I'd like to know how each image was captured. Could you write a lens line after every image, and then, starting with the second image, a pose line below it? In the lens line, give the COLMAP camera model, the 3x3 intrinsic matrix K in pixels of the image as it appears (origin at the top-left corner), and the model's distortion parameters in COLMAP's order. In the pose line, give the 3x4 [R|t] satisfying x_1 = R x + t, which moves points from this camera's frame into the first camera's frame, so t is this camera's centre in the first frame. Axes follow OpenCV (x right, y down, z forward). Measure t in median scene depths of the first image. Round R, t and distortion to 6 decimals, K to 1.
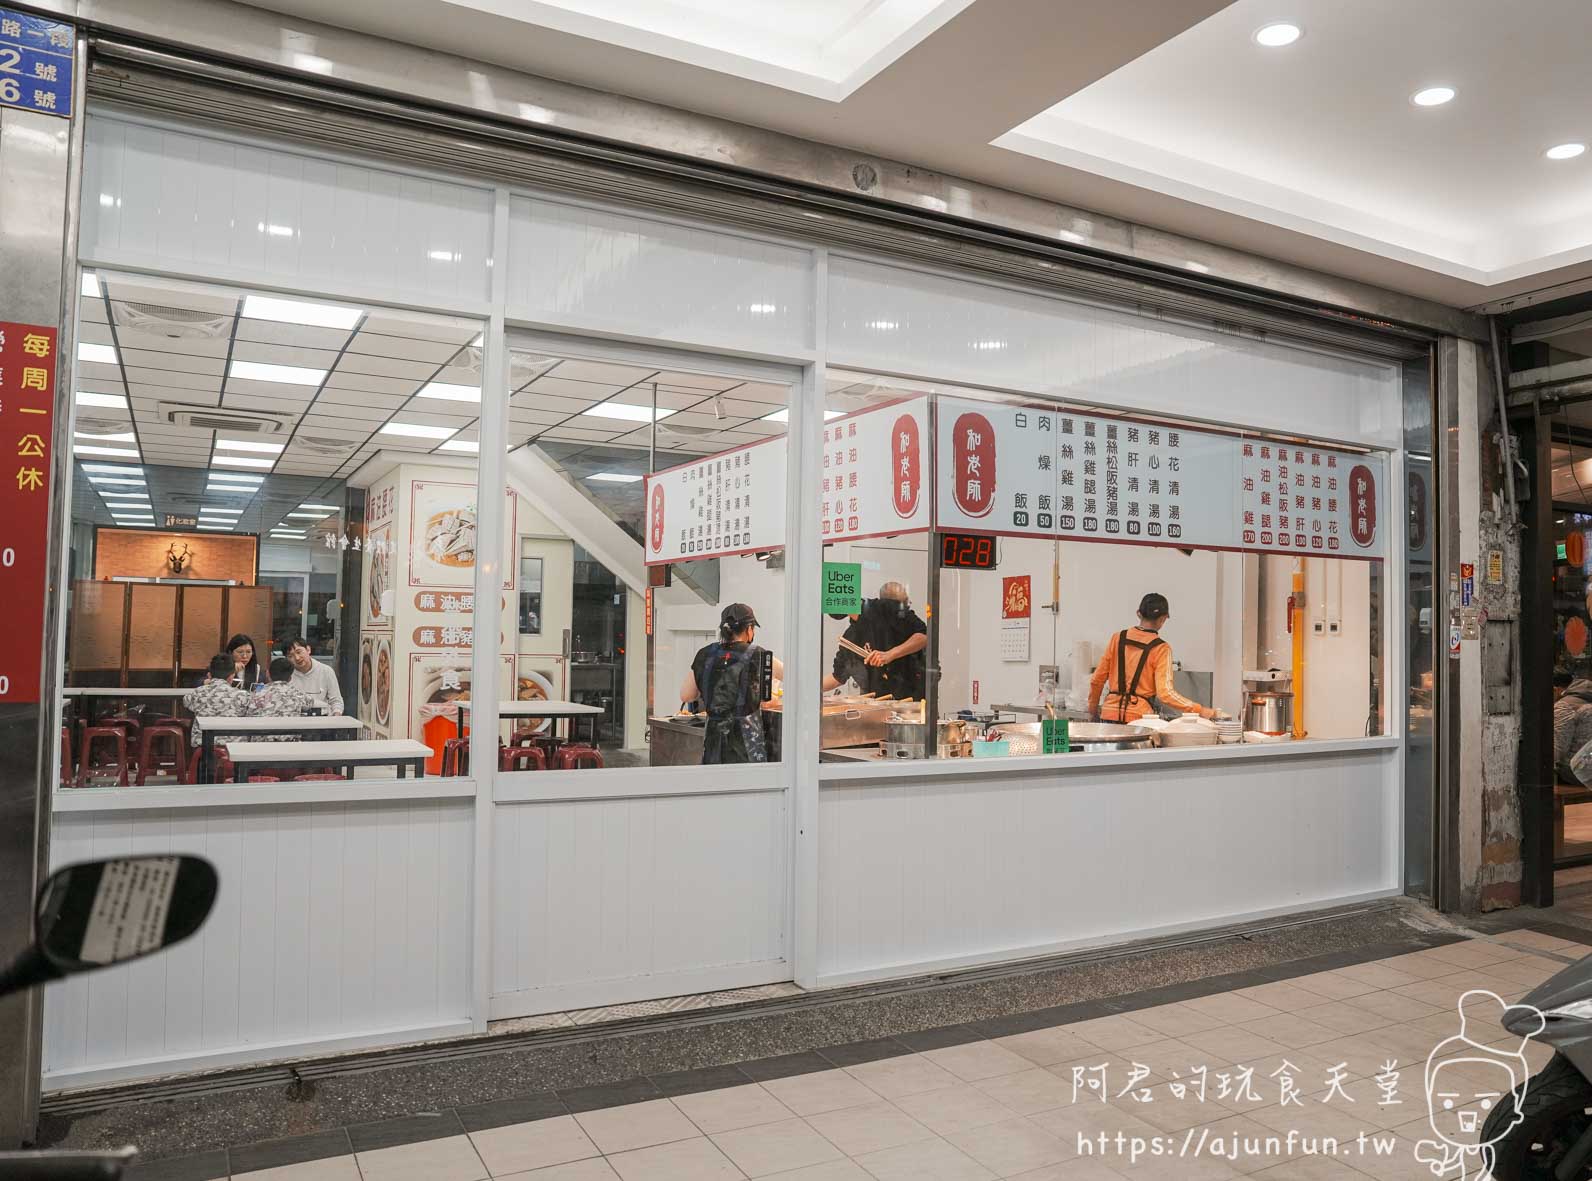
lens RADIAL K [[1163.0, 0, 796.0], [0, 1163.0, 590.5], [0, 0, 1]] dist [-0.000735, -0.000193]
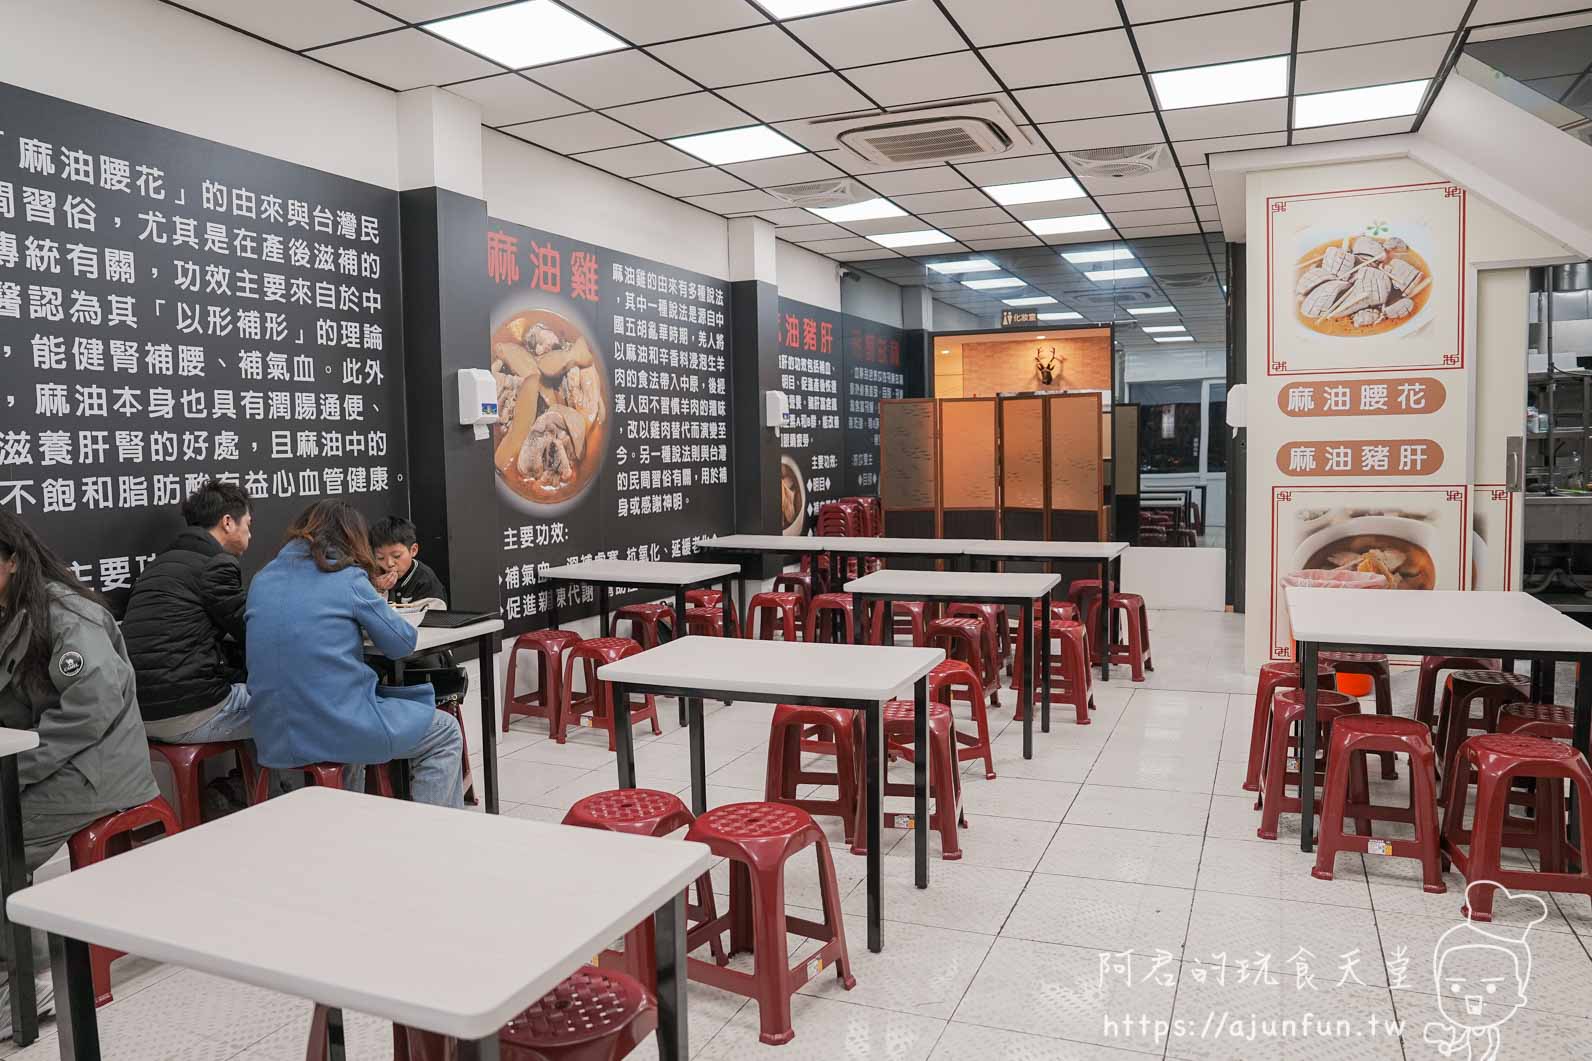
lens RADIAL K [[1111.8, 0, 796.0], [0, 1111.8, 530.5], [0, 0, 1]] dist [-0.054463, 0.000896]
pose [[0.621895, 0.024009, -0.782732, -0.035737], [0.067592, 0.994154, 0.084197, 0.011333], [0.780178, -0.105268, 0.616637, 0.445790]]
